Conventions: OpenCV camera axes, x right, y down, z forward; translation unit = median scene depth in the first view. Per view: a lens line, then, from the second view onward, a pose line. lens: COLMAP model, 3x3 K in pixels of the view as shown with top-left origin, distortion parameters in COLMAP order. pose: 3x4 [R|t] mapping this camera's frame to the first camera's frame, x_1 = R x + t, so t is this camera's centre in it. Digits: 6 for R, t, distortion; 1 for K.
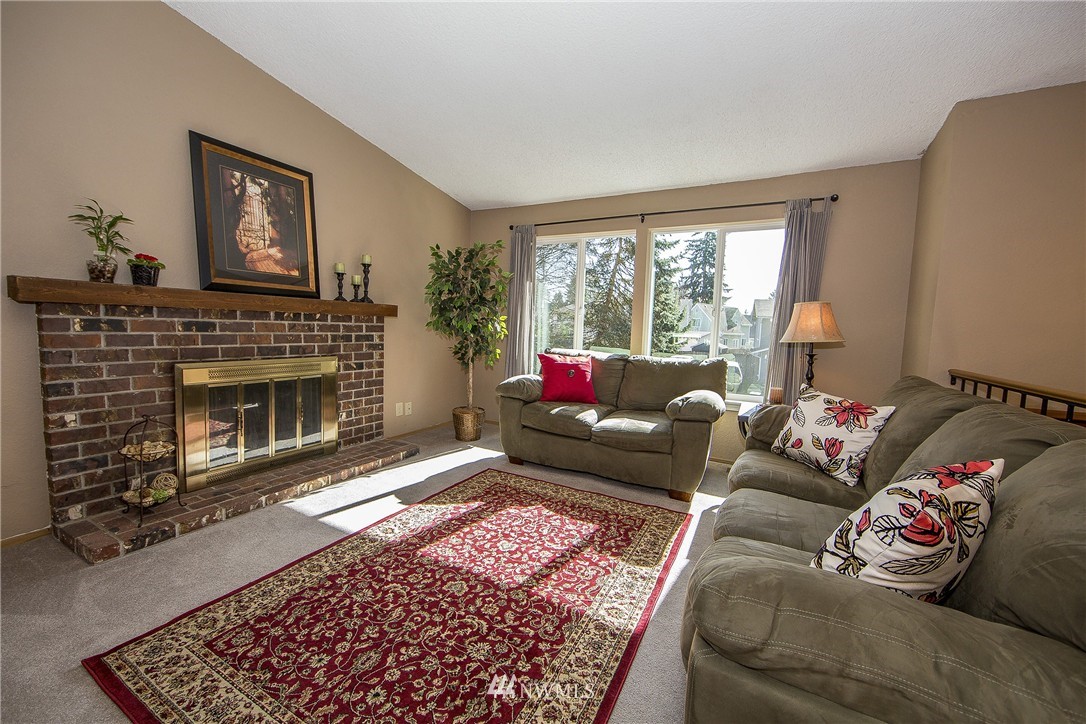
lens RADIAL K [[424.9, 0, 543.2], [0, 424.9, 363.8], [0, 0, 1]] dist [-0.014123, 0.000791]
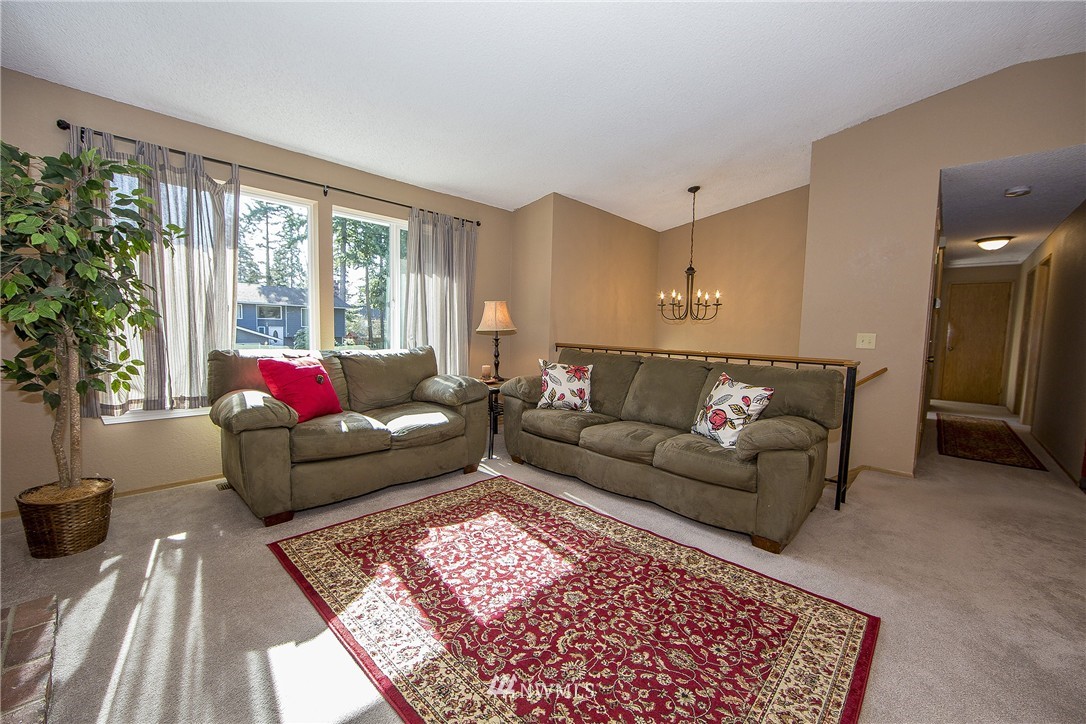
lens RADIAL K [[424.9, 0, 542.5], [0, 424.9, 362.3], [0, 0, 1]] dist [-0.014123, 0.000791]
pose [[0.272130, -0.102373, 0.956799, -0.908259], [0.066991, 0.993928, 0.087292, -0.079151], [-0.959926, 0.040342, 0.277335, 0.647146]]
